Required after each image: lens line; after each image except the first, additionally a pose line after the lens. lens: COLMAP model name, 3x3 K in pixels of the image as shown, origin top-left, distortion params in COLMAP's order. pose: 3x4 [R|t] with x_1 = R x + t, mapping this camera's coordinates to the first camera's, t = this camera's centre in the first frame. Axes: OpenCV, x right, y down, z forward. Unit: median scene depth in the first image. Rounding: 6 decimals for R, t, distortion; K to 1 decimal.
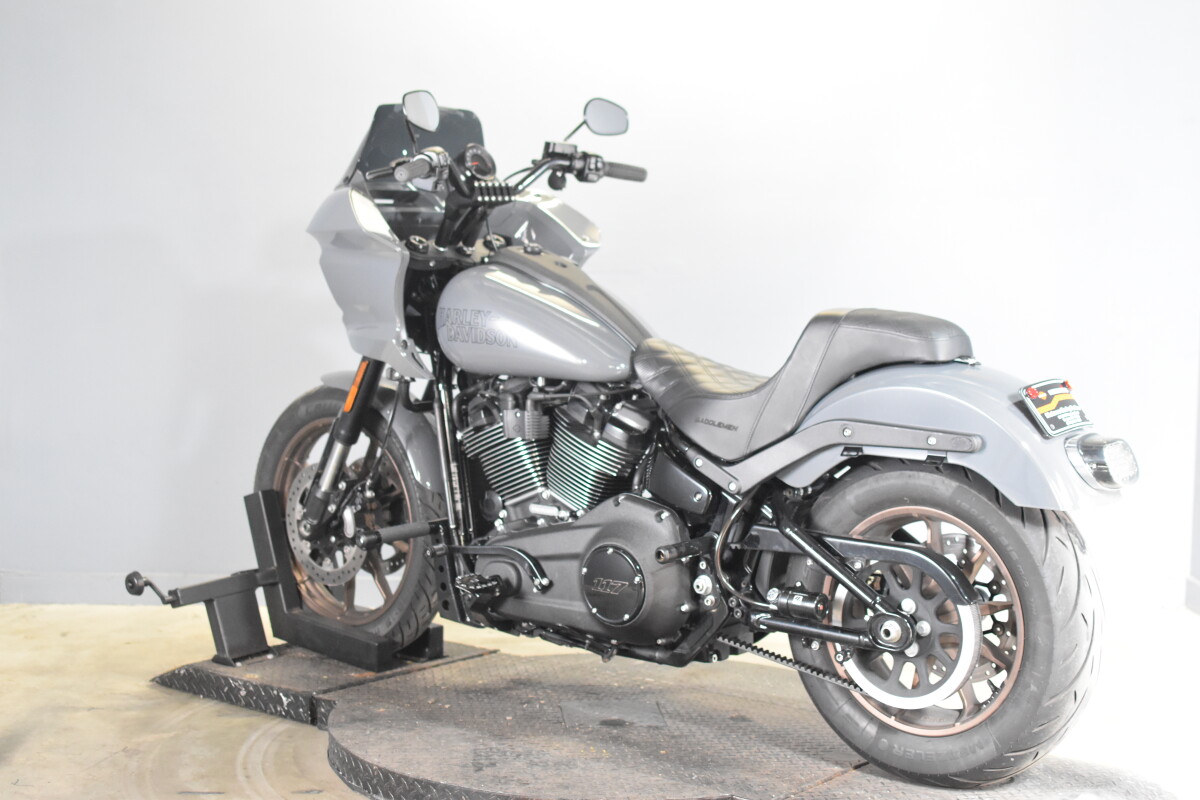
lens RADIAL K [[1757.1, 0, 600.0], [0, 1757.1, 400.0], [0, 0, 1]] dist [-0.218039, -0.007094]
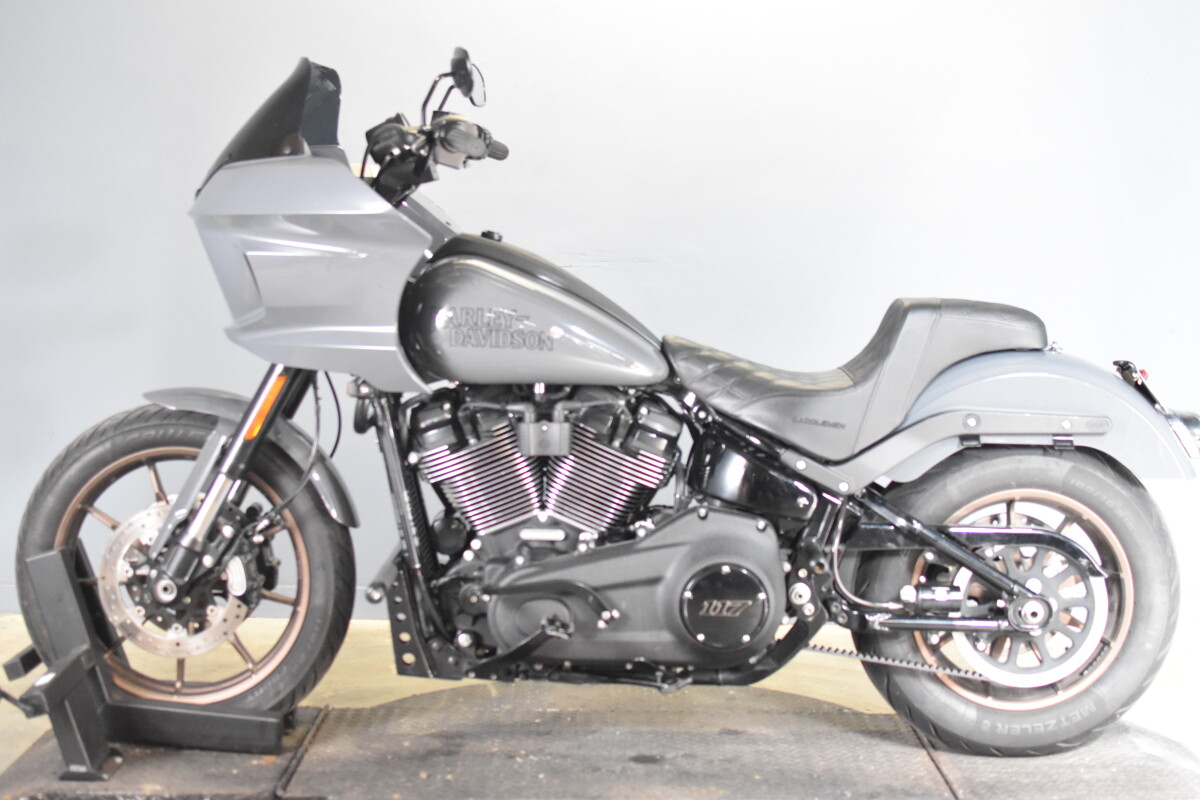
lens RADIAL K [[1757.1, 0, 600.0], [0, 1757.1, 400.0], [0, 0, 1]] dist [-0.218039, -0.007094]
pose [[0.796516, -0.053017, 0.602288, -0.601854], [0.048413, 0.998542, 0.023873, -0.027195], [-0.602676, 0.010143, 0.797922, 0.318409]]
